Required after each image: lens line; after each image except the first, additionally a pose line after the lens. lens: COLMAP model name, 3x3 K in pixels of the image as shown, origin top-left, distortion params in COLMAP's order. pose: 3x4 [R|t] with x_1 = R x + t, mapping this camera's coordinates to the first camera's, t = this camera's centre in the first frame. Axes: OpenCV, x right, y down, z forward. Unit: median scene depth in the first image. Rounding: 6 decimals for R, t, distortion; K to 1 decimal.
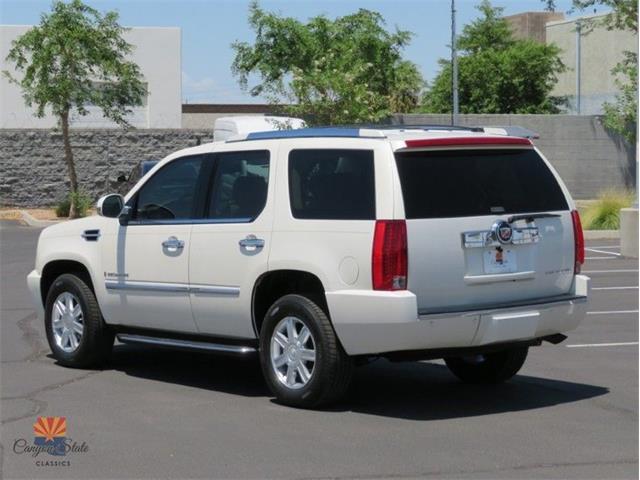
lens RADIAL K [[1634.4, 0, 320.0], [0, 1634.4, 240.0], [0, 0, 1]] dist [0.007328, -0.082186]
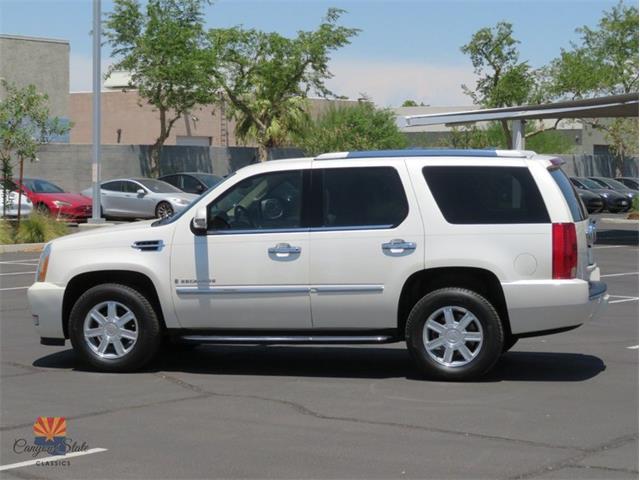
lens RADIAL K [[1634.4, 0, 320.0], [0, 1634.4, 240.0], [0, 0, 1]] dist [0.007328, -0.082186]
pose [[0.805483, -0.014843, 0.592433, -0.754504], [0.025783, 0.999617, -0.010010, 0.007608], [-0.592058, 0.023337, 0.805558, 0.087179]]
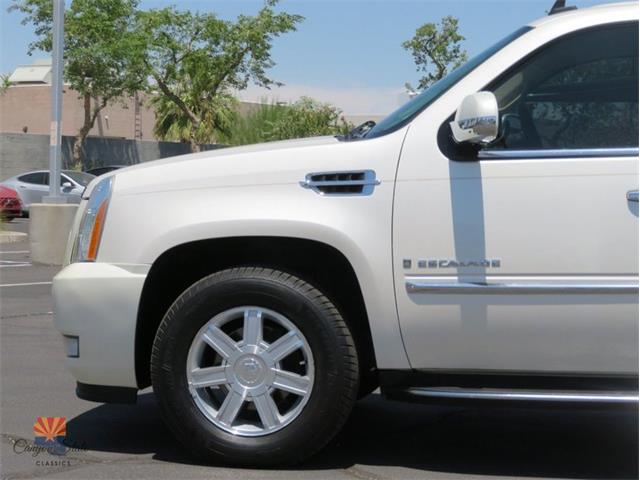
lens RADIAL K [[1634.4, 0, 320.0], [0, 1634.4, 240.0], [0, 0, 1]] dist [0.007328, -0.082186]
pose [[0.765701, 0.003754, 0.643185, -0.496684], [0.009537, 0.999807, -0.017189, 0.023965], [-0.643126, 0.019296, 0.765518, 0.715228]]
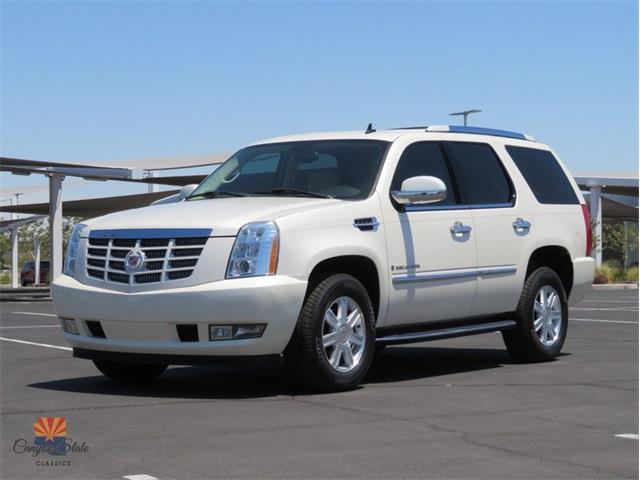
lens RADIAL K [[1634.4, 0, 320.0], [0, 1634.4, 240.0], [0, 0, 1]] dist [0.007328, -0.082186]
pose [[-0.279181, 0.039776, 0.959414, -1.040660], [0.081768, 0.996497, -0.017519, 0.019848], [-0.956751, 0.073558, -0.281455, 1.398225]]
